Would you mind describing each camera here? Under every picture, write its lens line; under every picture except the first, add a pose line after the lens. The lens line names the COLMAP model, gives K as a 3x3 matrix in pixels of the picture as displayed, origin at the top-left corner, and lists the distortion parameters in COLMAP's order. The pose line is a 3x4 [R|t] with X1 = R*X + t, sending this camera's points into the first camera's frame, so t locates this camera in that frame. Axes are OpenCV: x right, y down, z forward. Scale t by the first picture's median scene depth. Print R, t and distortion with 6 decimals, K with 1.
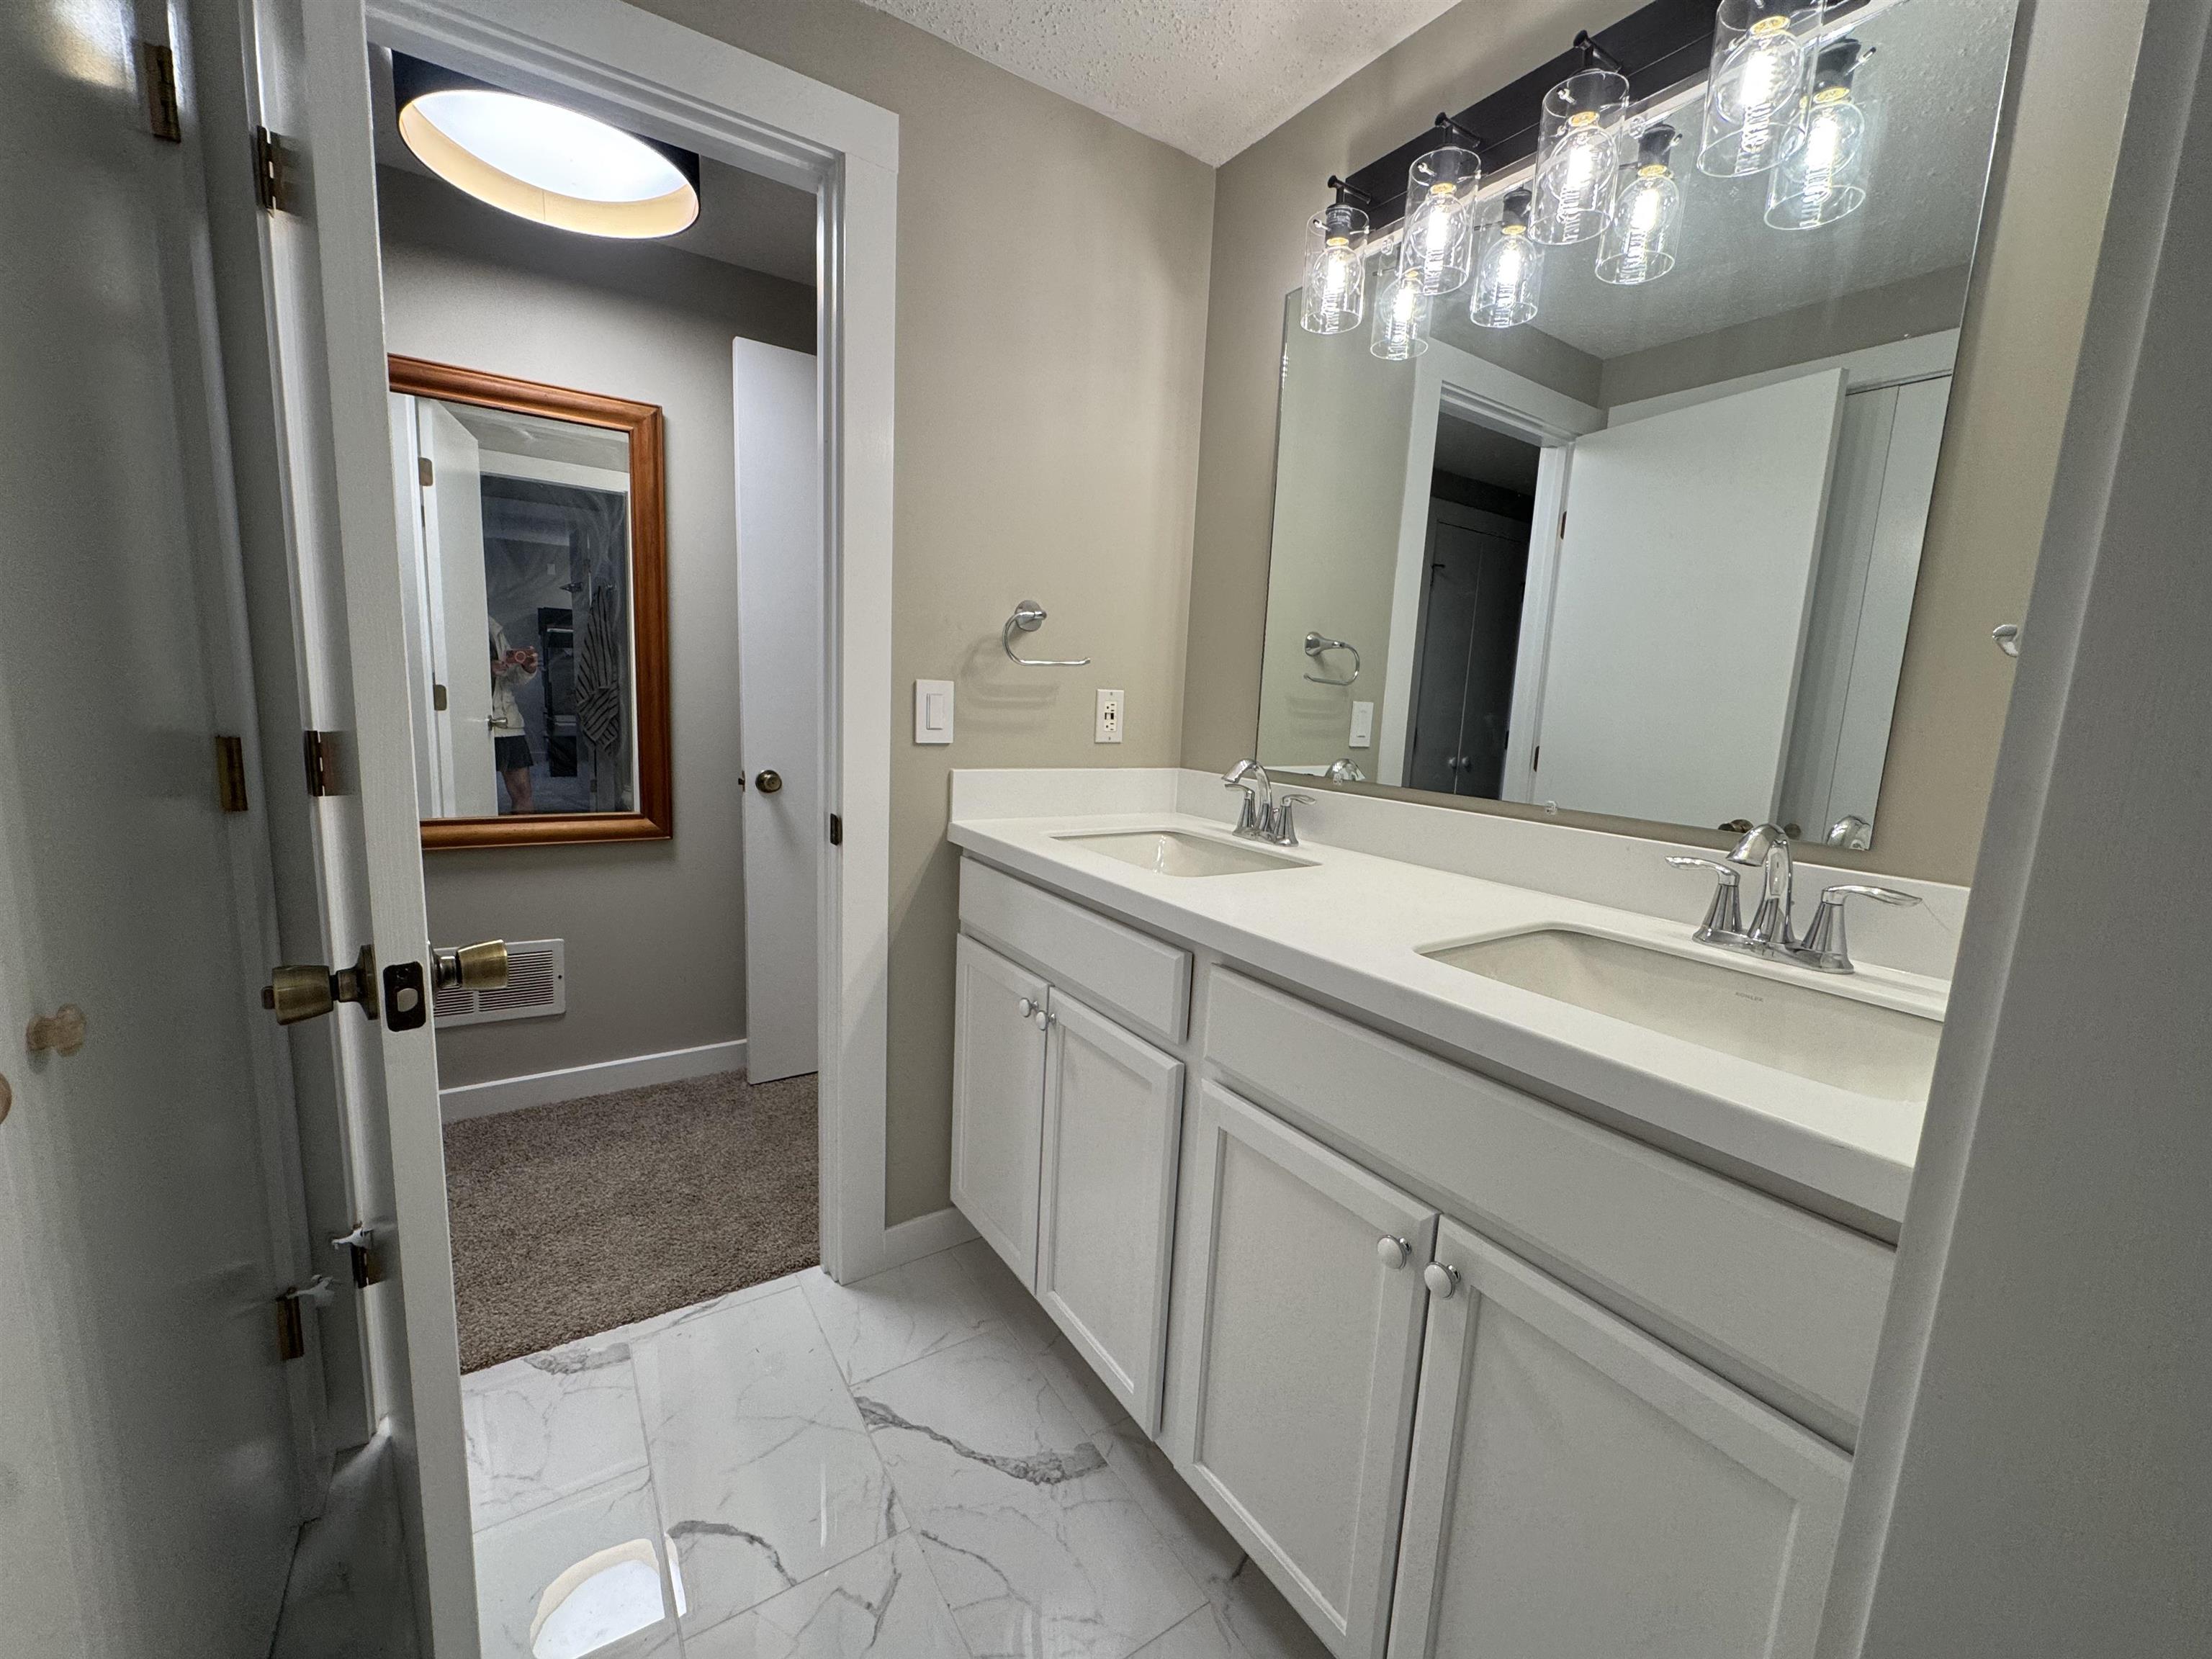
lens RADIAL K [[885.4, 0, 1106.0], [0, 885.4, 829.5], [0, 0, 1]] dist [-0.001802, -0.000429]
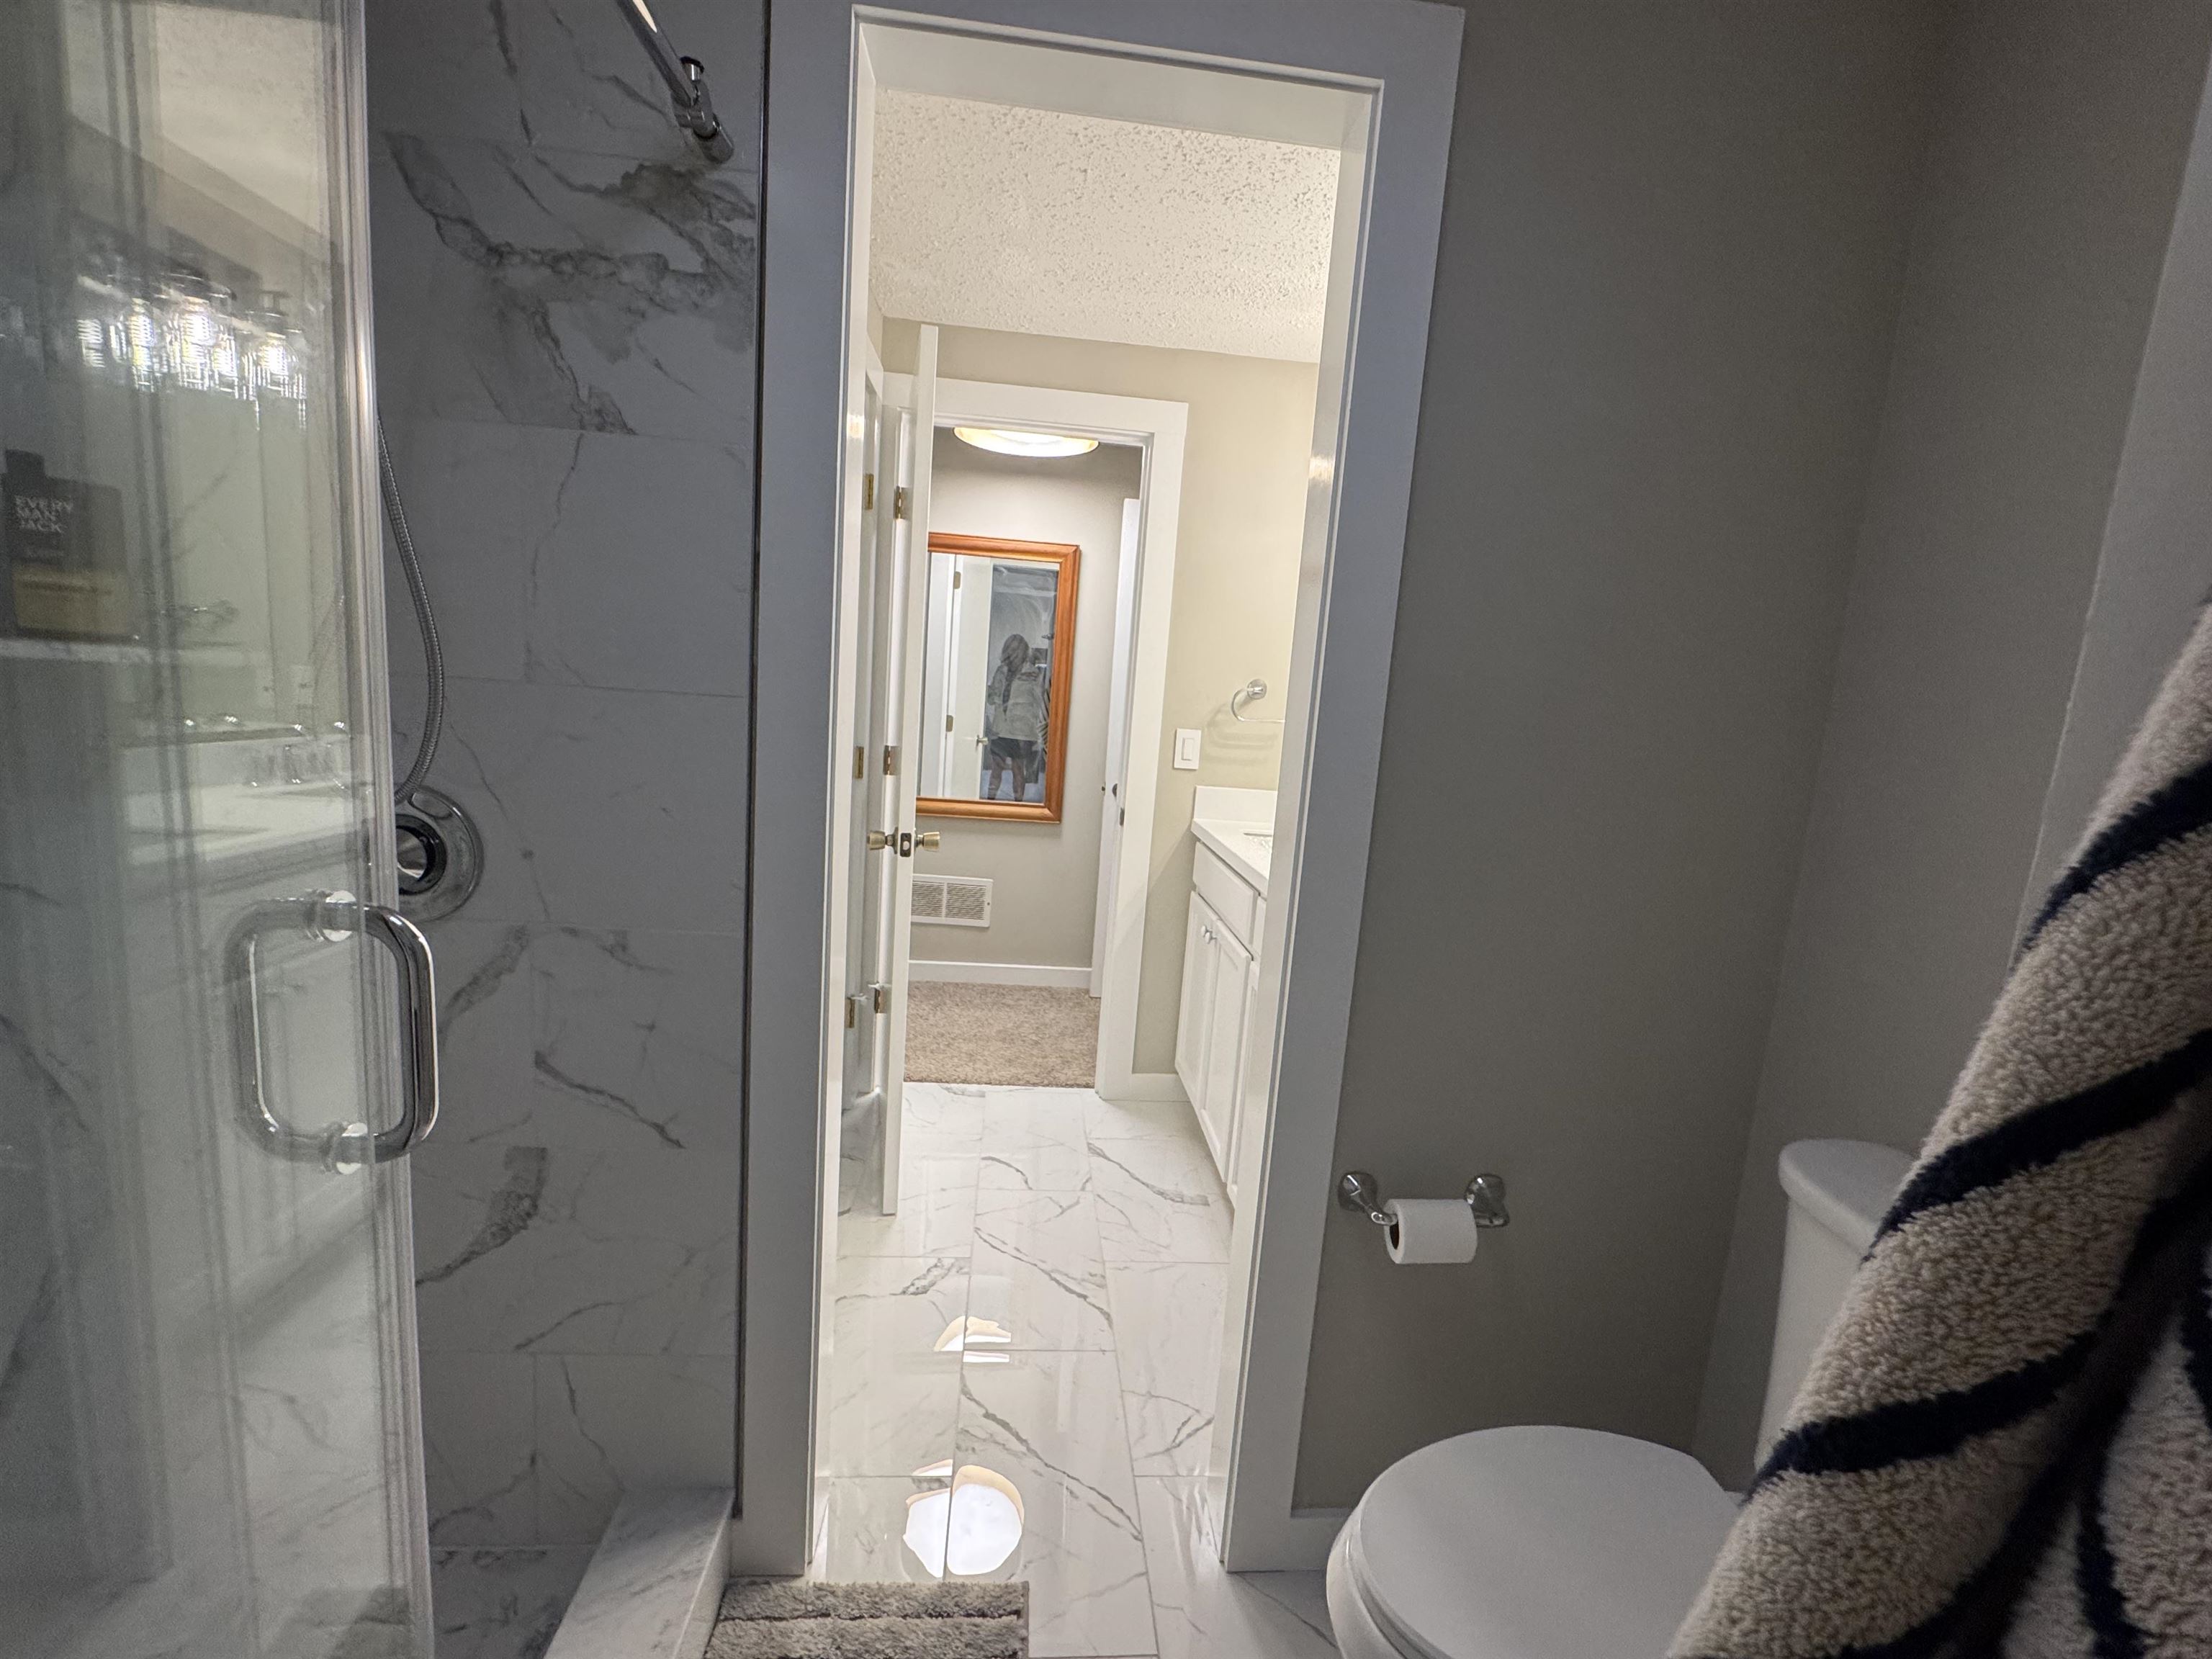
lens RADIAL K [[946.6, 0, 1106.0], [0, 946.6, 829.5], [0, 0, 1]] dist [0.000739, 0.000011]
pose [[0.879453, 0.086072, -0.468138, 0.473974], [-0.104356, 0.994452, -0.013206, 0.048052], [0.464405, 0.060467, 0.883556, -0.551683]]
